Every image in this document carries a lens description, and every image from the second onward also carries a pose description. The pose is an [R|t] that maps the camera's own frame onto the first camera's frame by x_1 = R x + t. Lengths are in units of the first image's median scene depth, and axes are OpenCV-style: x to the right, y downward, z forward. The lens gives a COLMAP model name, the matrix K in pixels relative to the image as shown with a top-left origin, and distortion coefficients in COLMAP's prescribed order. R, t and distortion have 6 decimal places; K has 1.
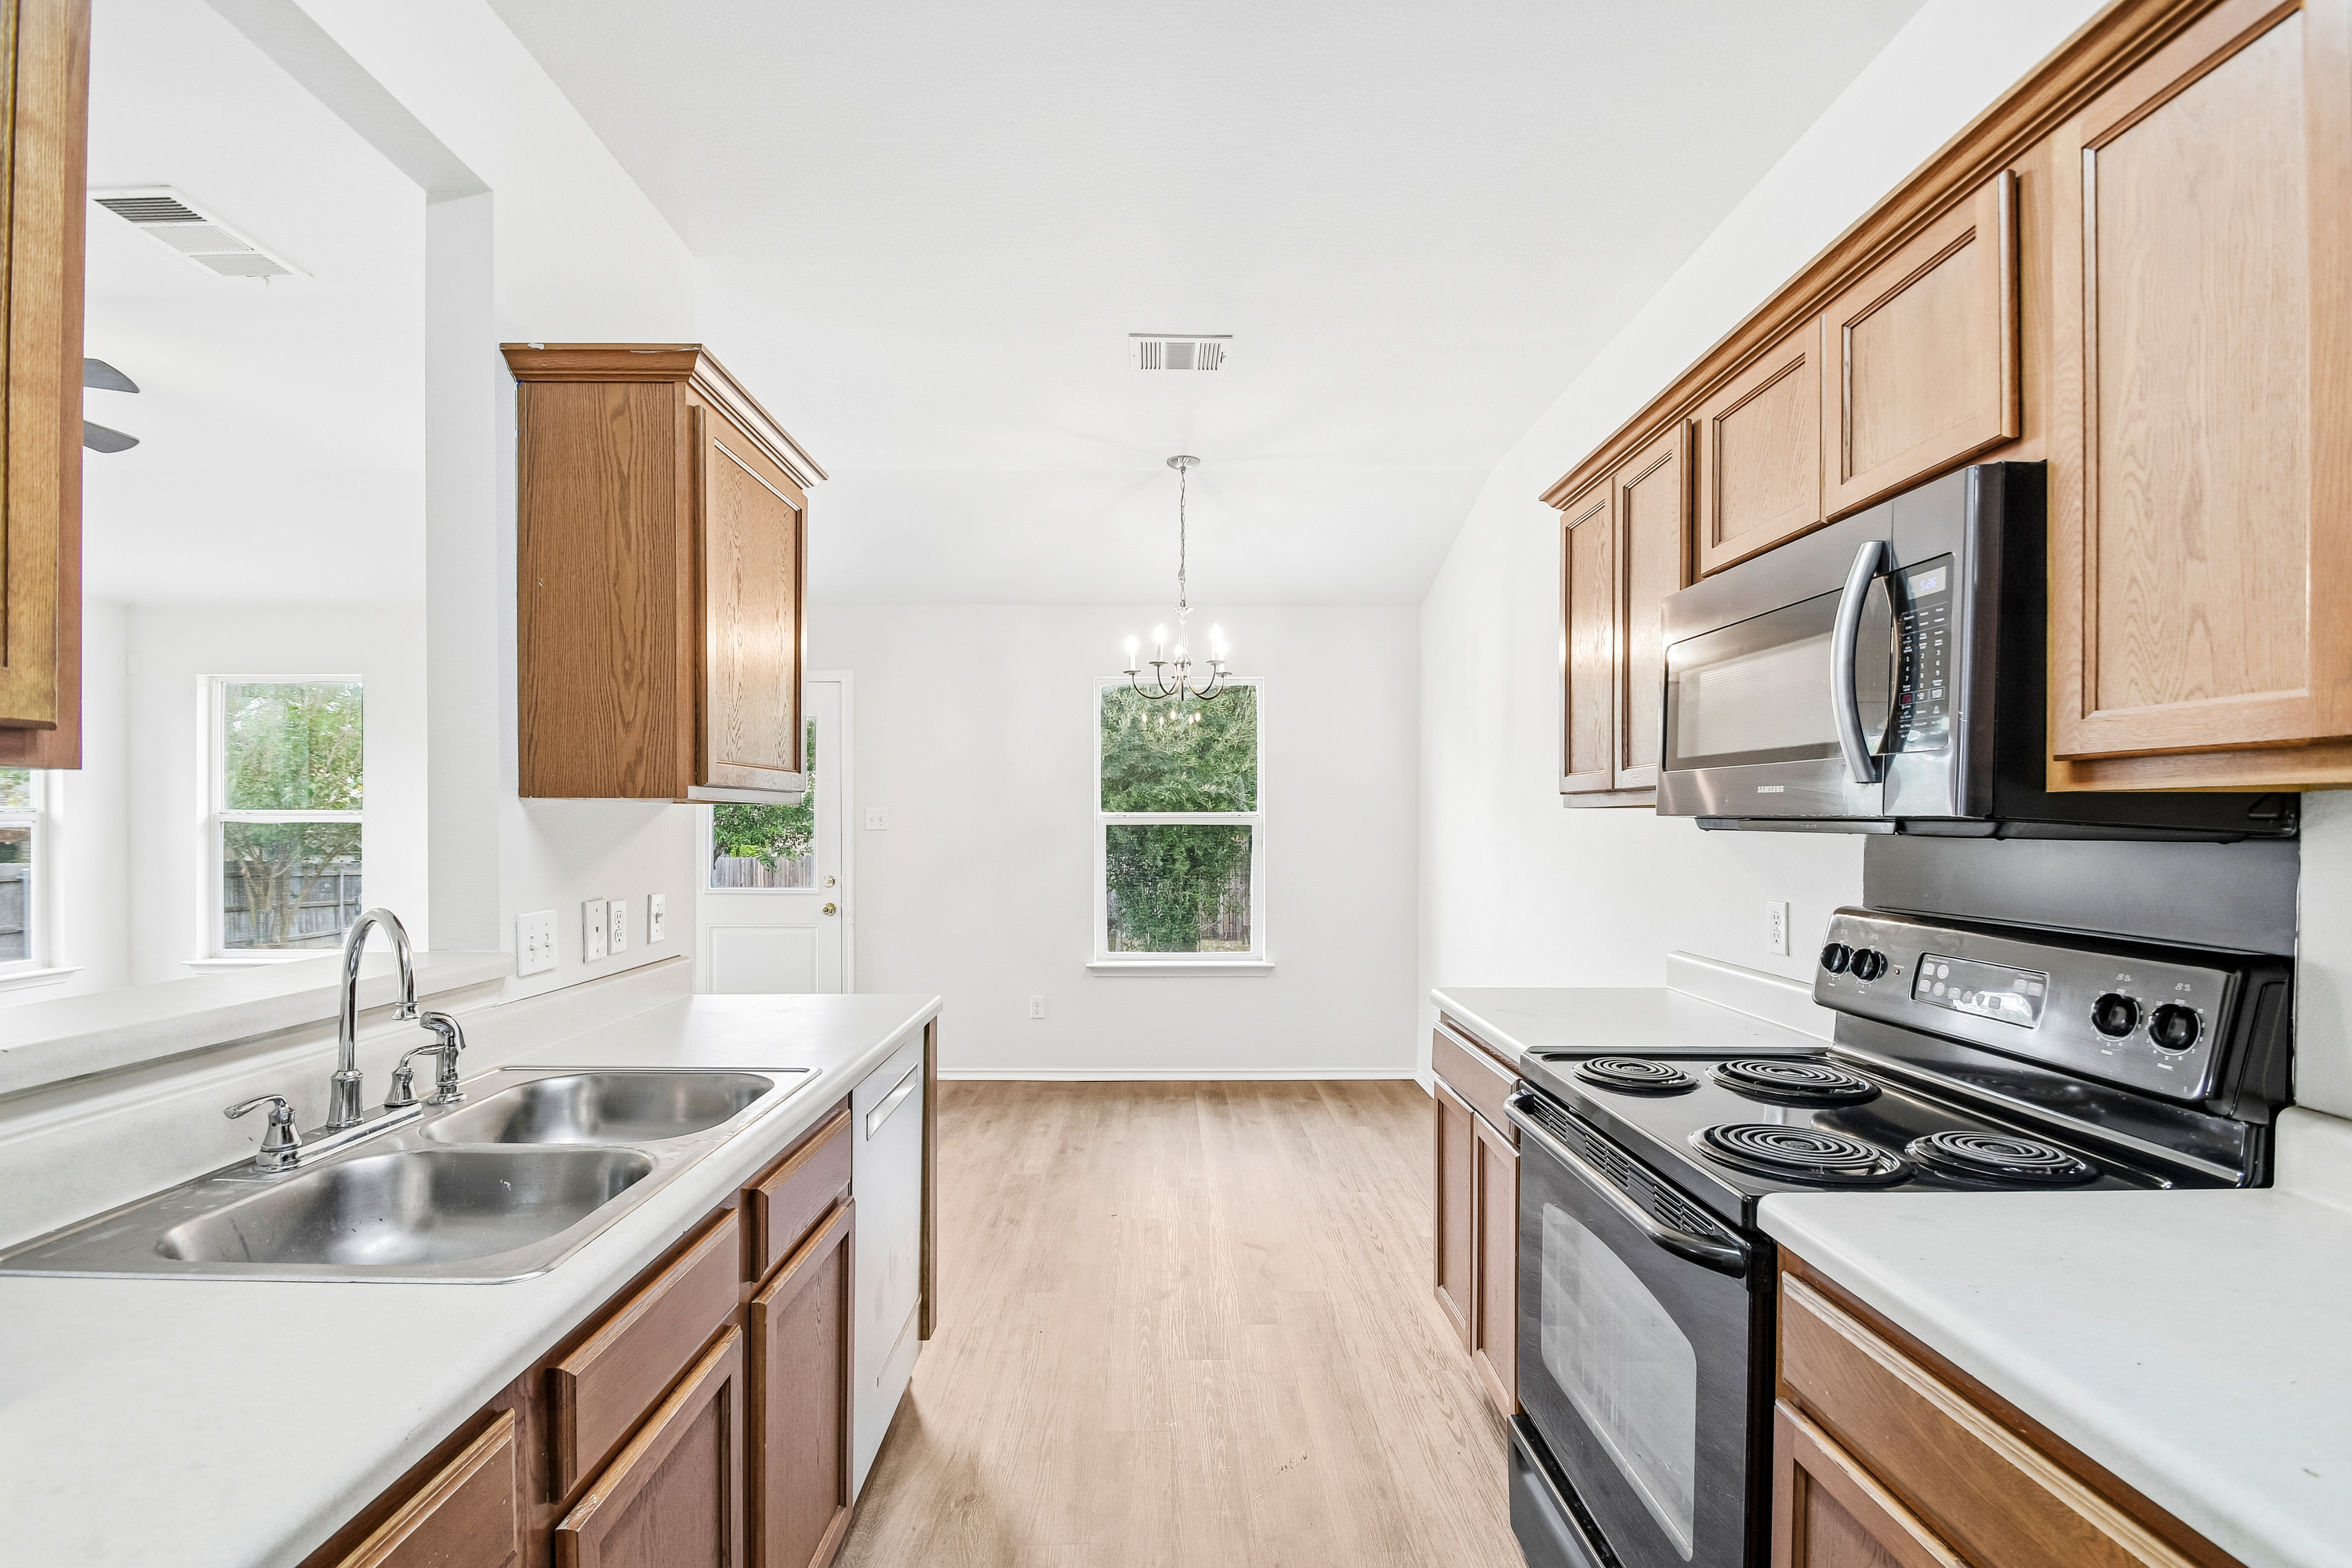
lens RADIAL K [[1046.5, 0, 1168.6], [0, 1046.5, 826.6], [0, 0, 1]] dist [0.014127, -0.015067]
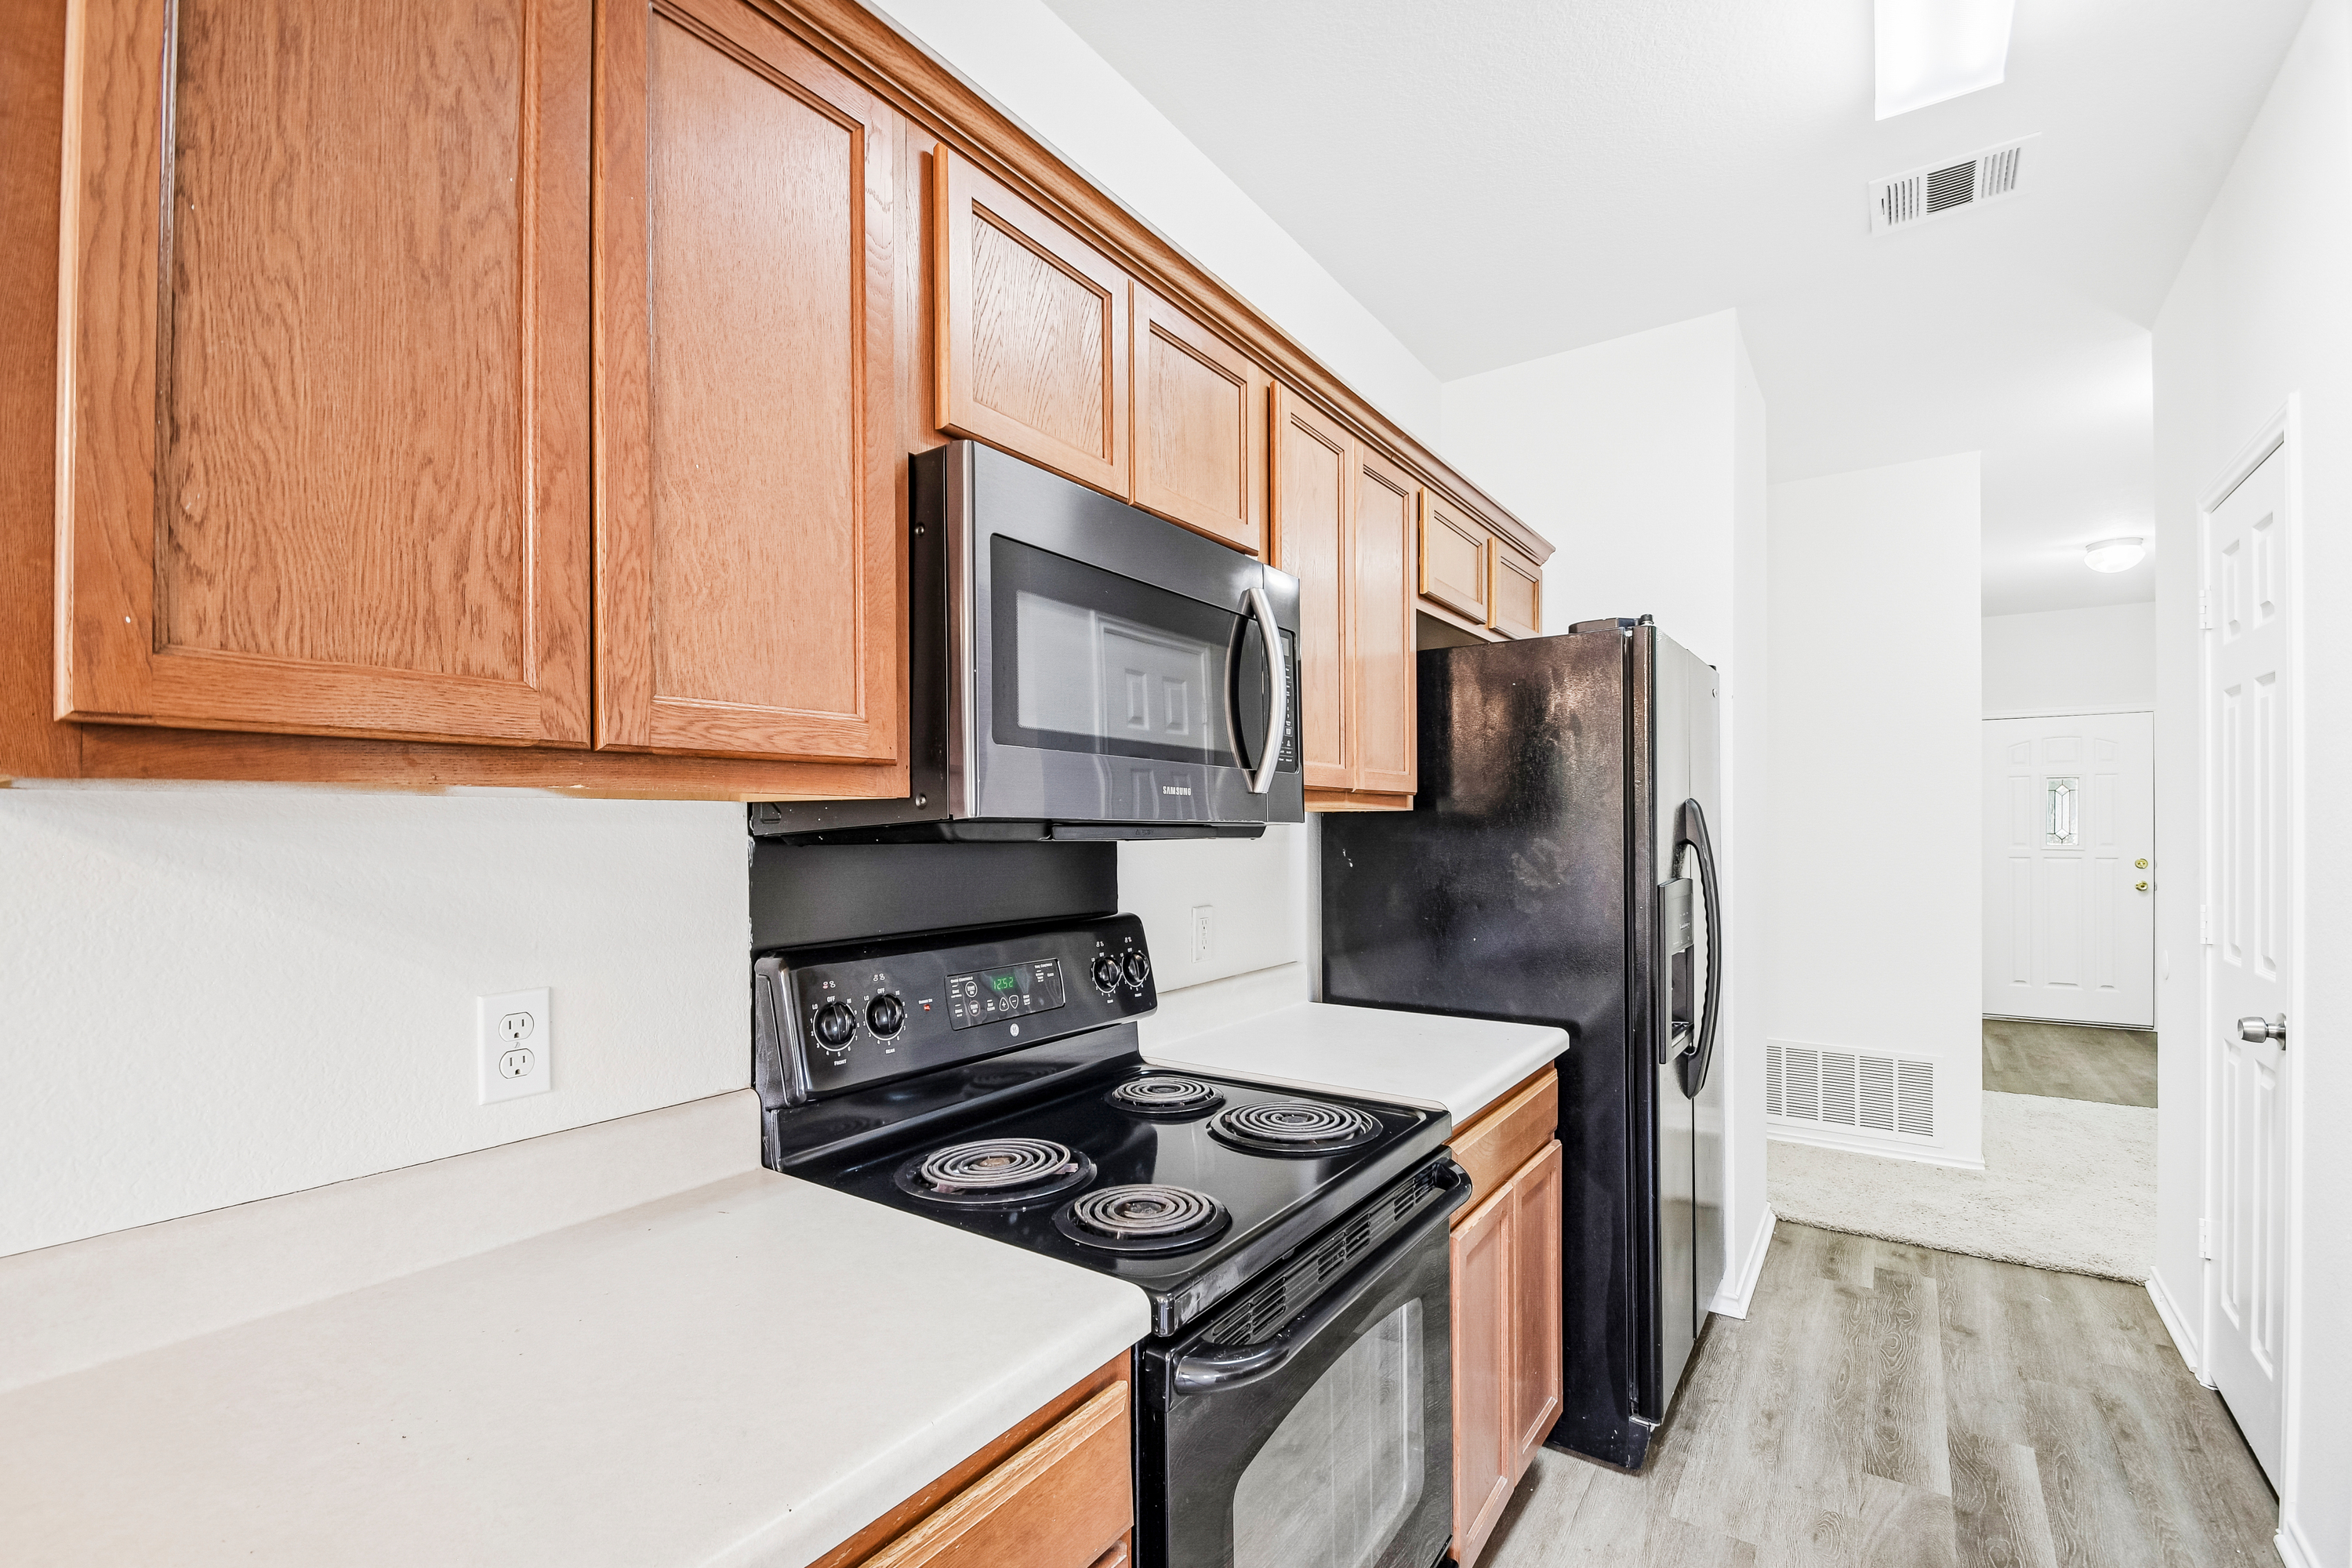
lens RADIAL K [[1046.5, 0, 1168.6], [0, 1046.5, 826.6], [0, 0, 1]] dist [0.014127, -0.015067]
pose [[-0.817547, 0.000061, 0.575861, 0.079789], [0.004565, 0.999969, 0.006375, -0.014005], [-0.575843, 0.007841, -0.817523, 2.185615]]
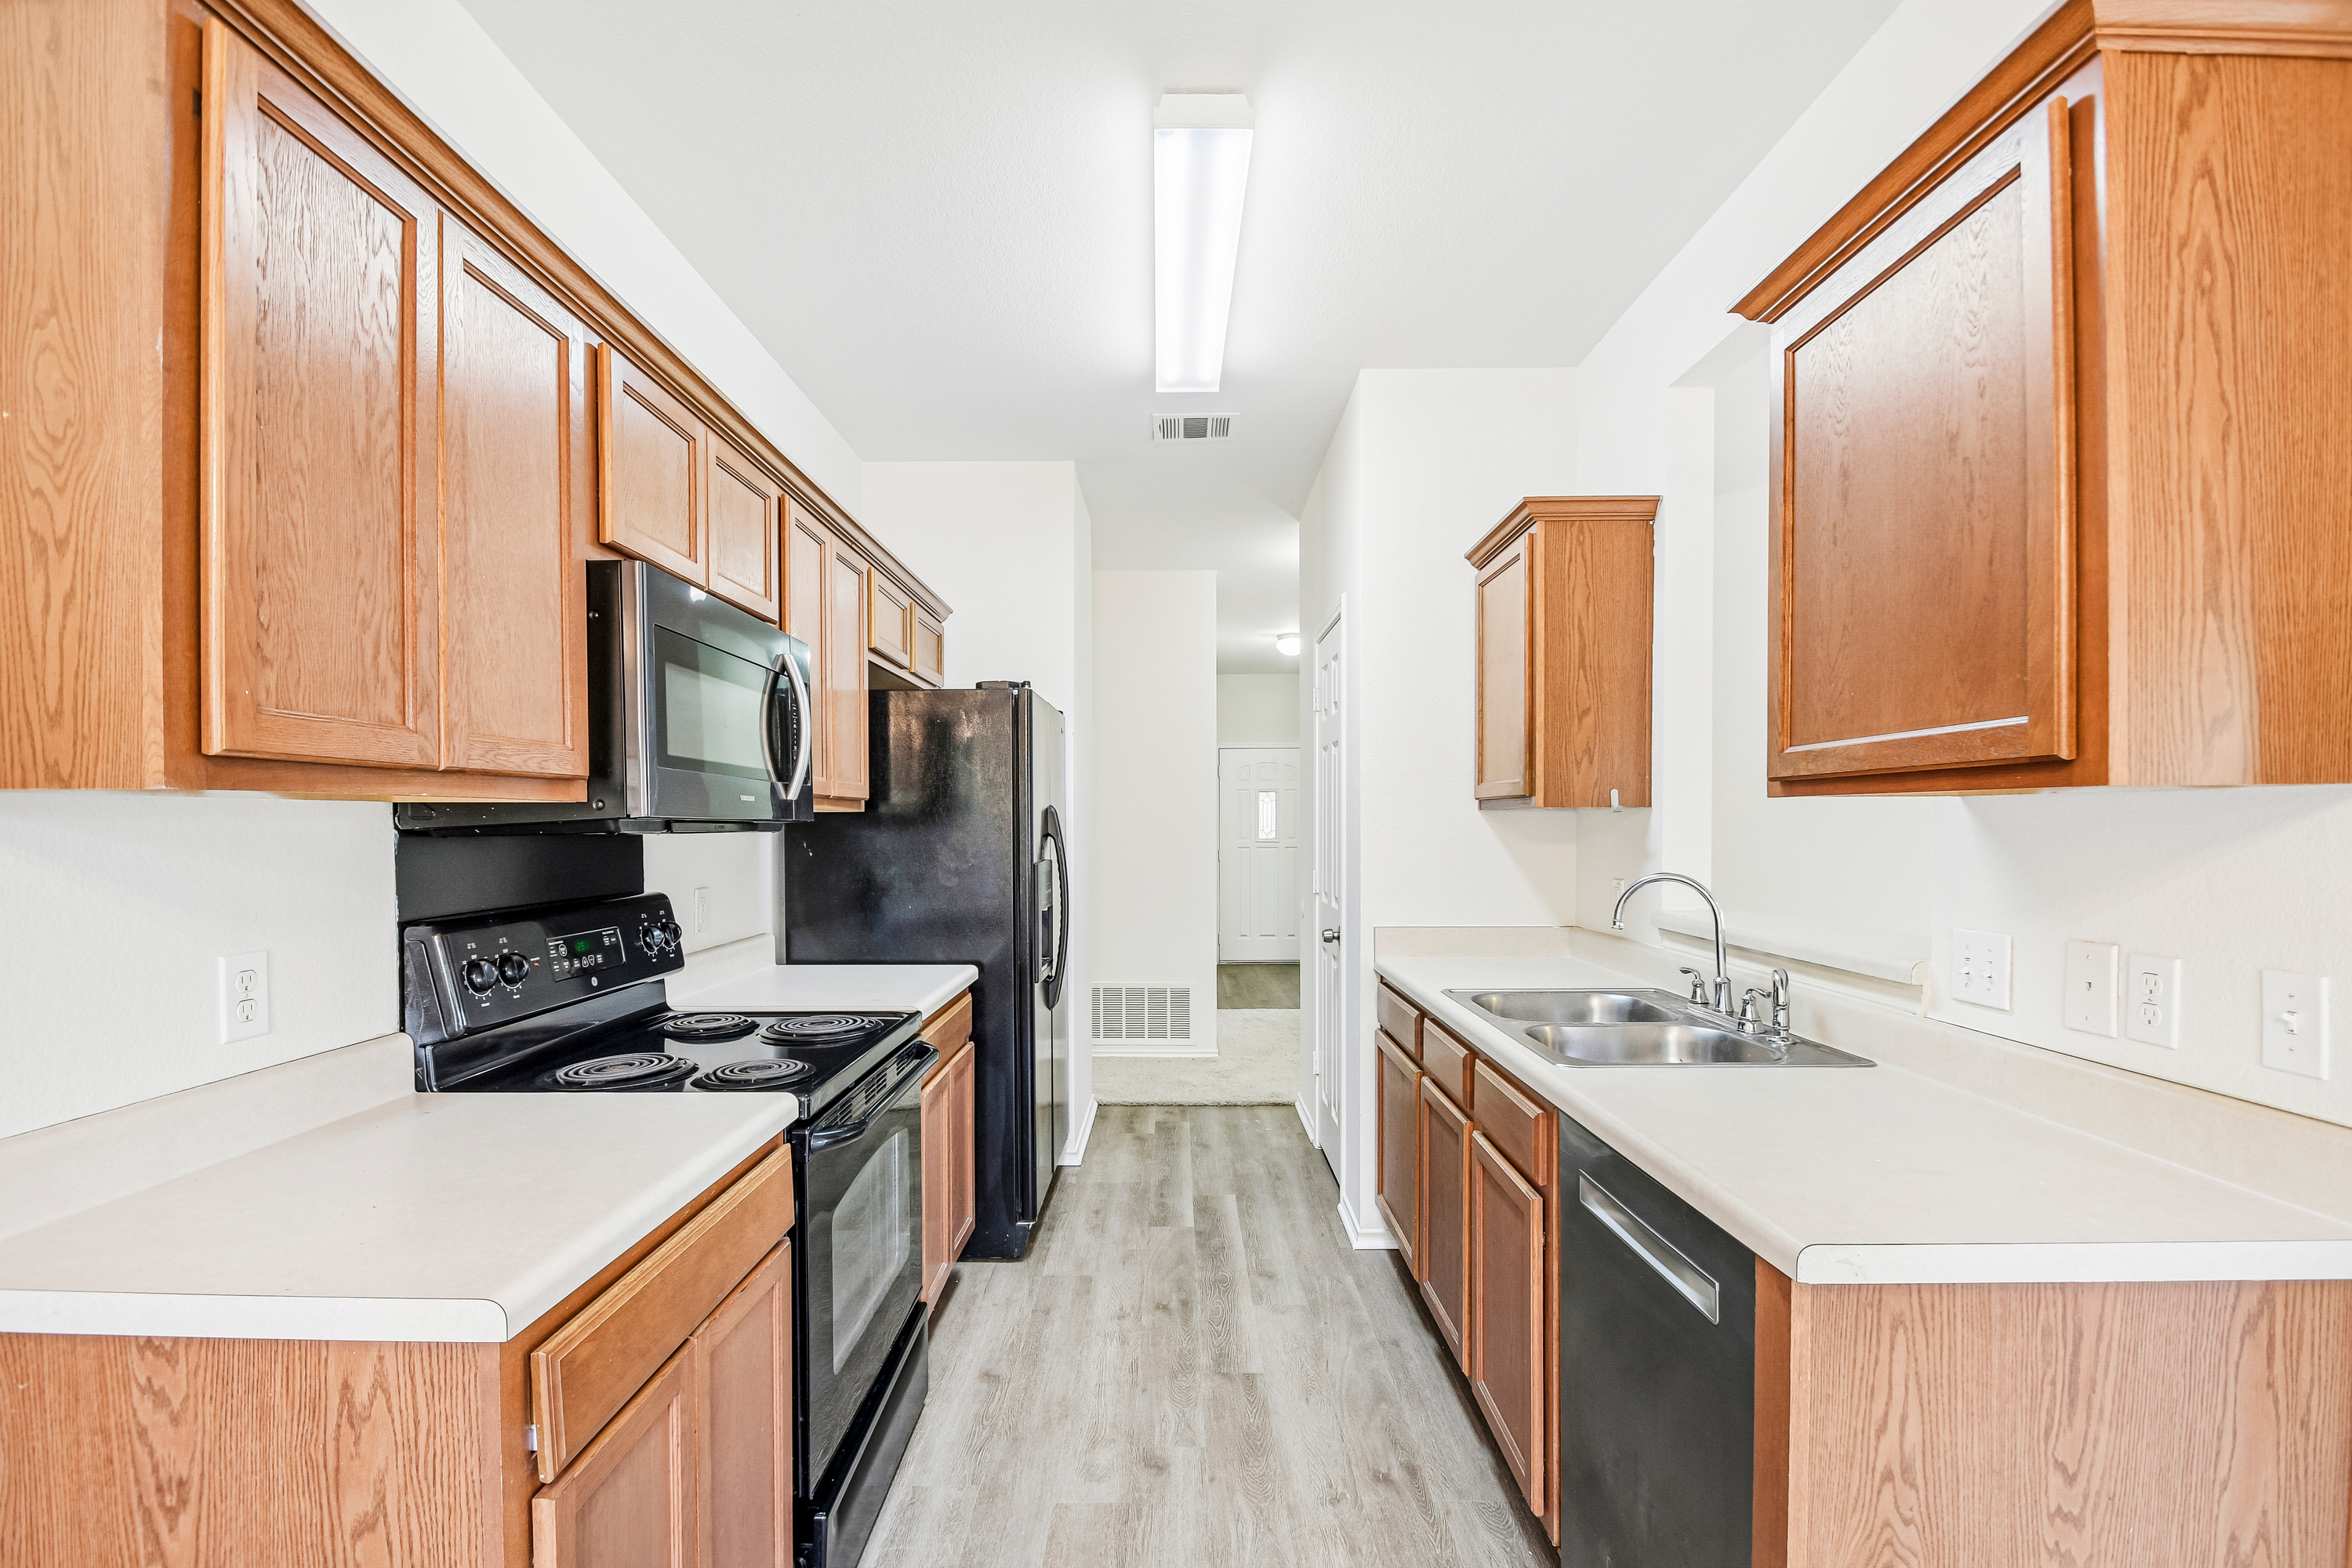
lens RADIAL K [[1046.5, 0, 1168.6], [0, 1046.5, 826.6], [0, 0, 1]] dist [0.014127, -0.015067]
pose [[-0.999915, -0.000525, 0.013022, 0.051665], [-0.000411, 0.999962, 0.008710, -0.015572], [-0.013026, 0.008704, -0.999877, 2.867621]]
